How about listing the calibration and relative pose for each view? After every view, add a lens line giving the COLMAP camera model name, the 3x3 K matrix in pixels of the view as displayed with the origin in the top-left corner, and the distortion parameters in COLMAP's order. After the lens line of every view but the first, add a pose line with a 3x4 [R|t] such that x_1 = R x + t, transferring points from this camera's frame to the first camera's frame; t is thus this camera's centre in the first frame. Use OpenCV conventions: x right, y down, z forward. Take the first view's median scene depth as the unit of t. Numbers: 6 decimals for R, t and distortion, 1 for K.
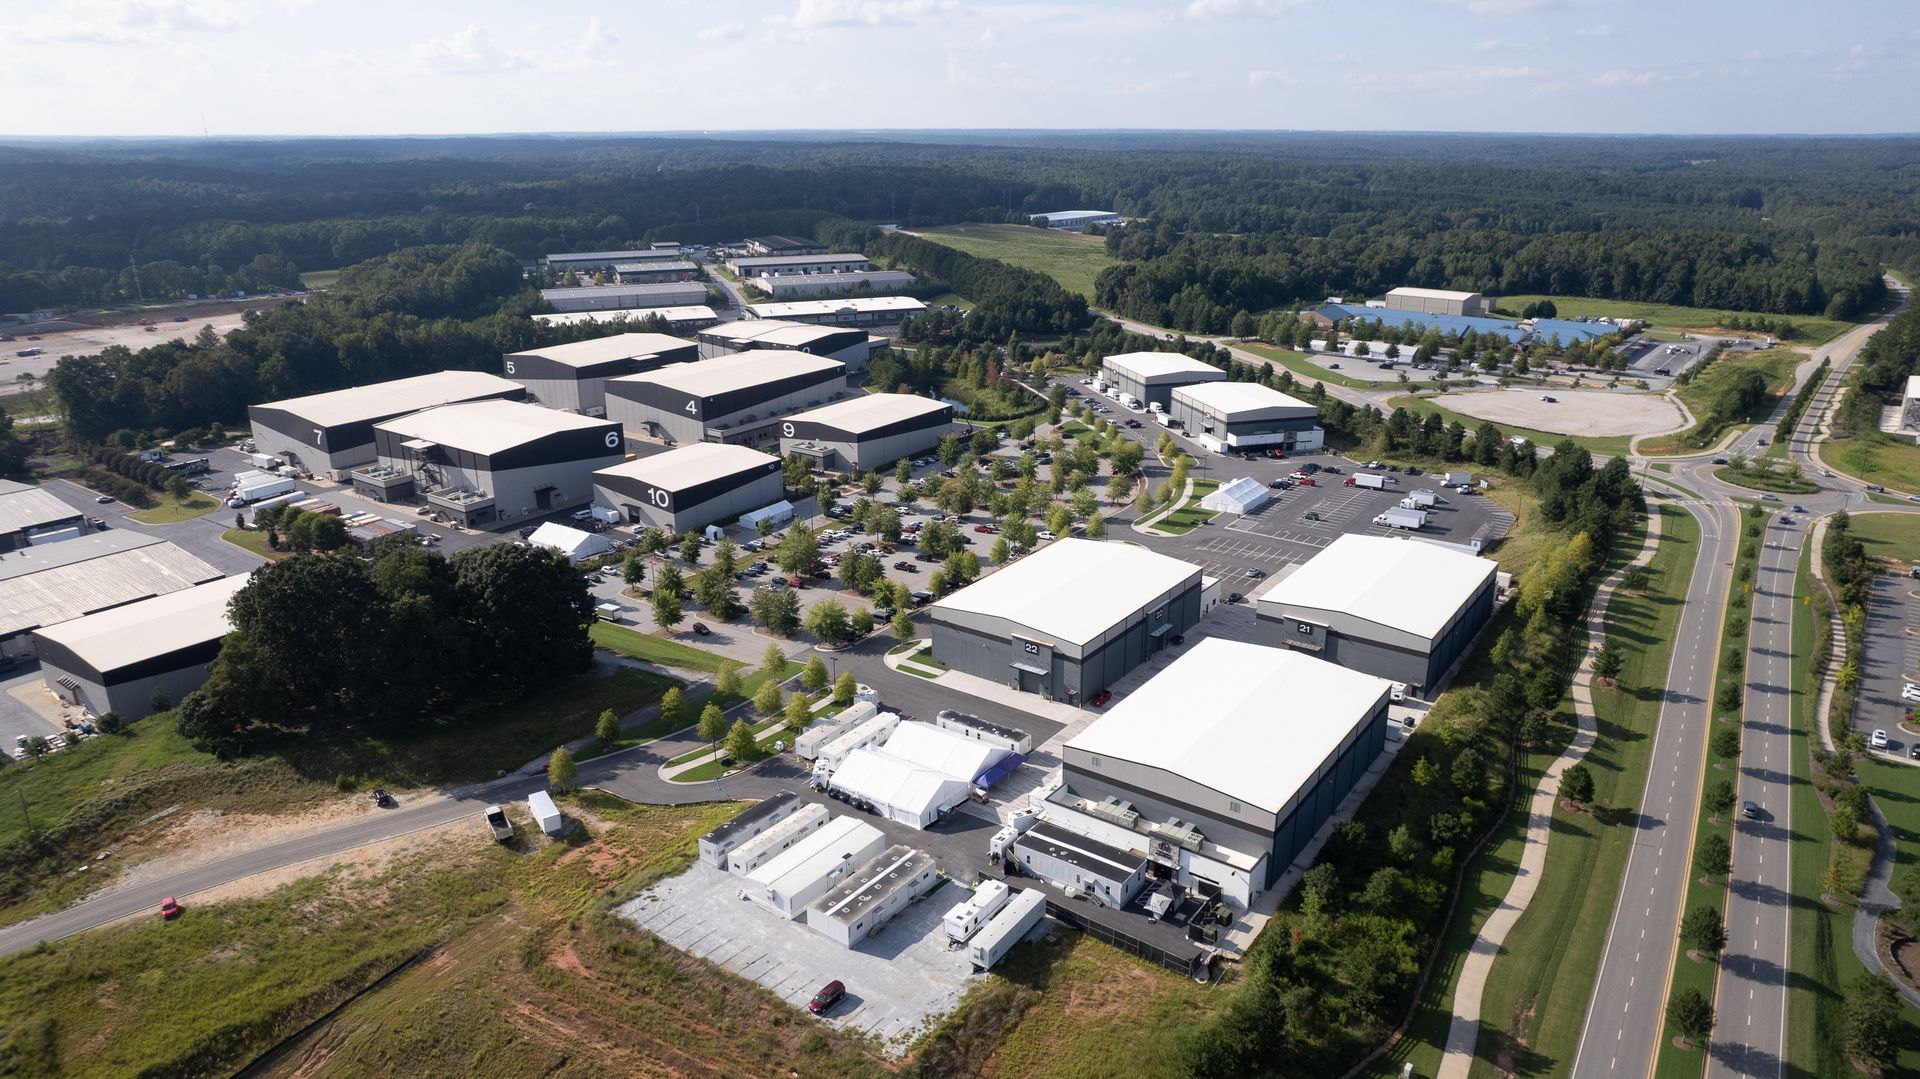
lens RADIAL K [[1229.9, 0, 966.9], [0, 1229.9, 534.1], [0, 0, 1]] dist [-0.079118, 0.074494]
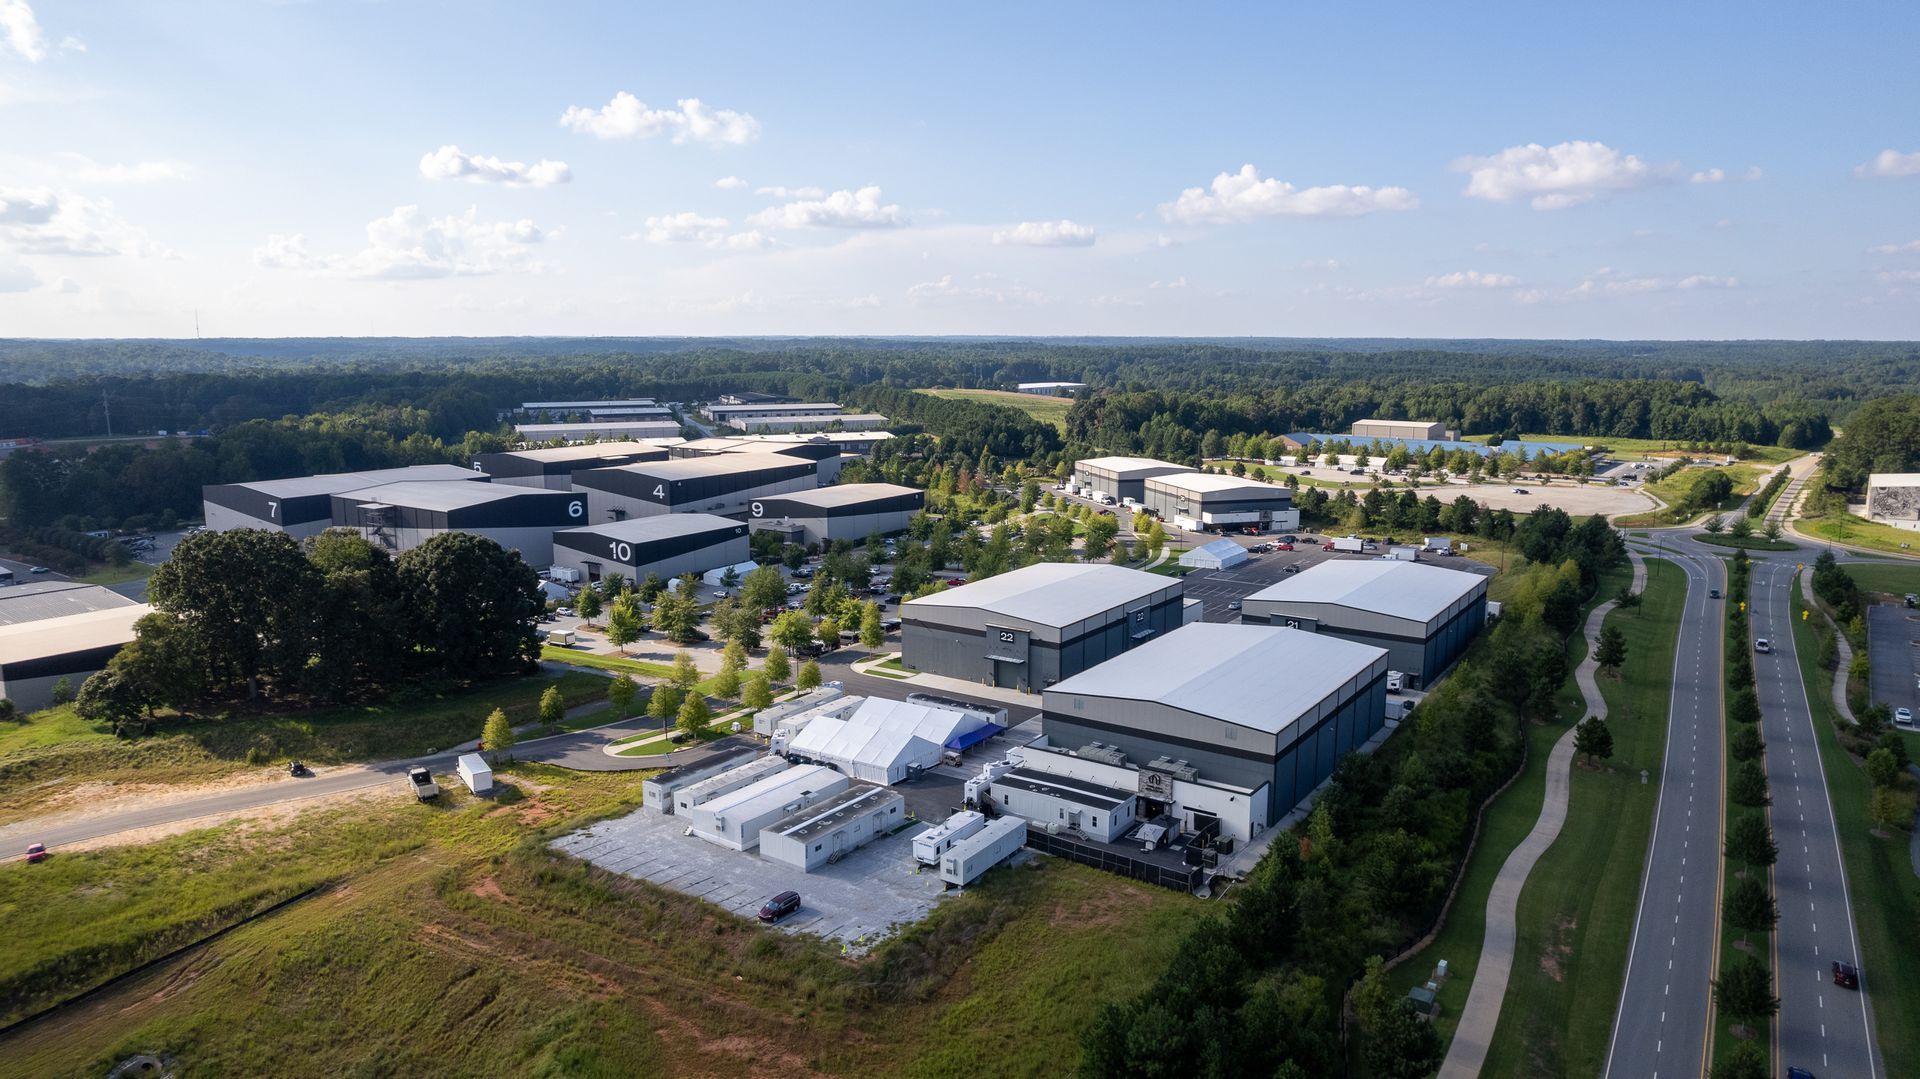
lens RADIAL K [[1229.9, 0, 967.7], [0, 1229.9, 532.2], [0, 0, 1]] dist [-0.079118, 0.074494]
pose [[0.999732, 0.000127, 0.023140, 0.000476], [0.003656, 0.986558, -0.163370, 0.189475], [-0.022850, 0.163411, 0.986293, 0.062008]]
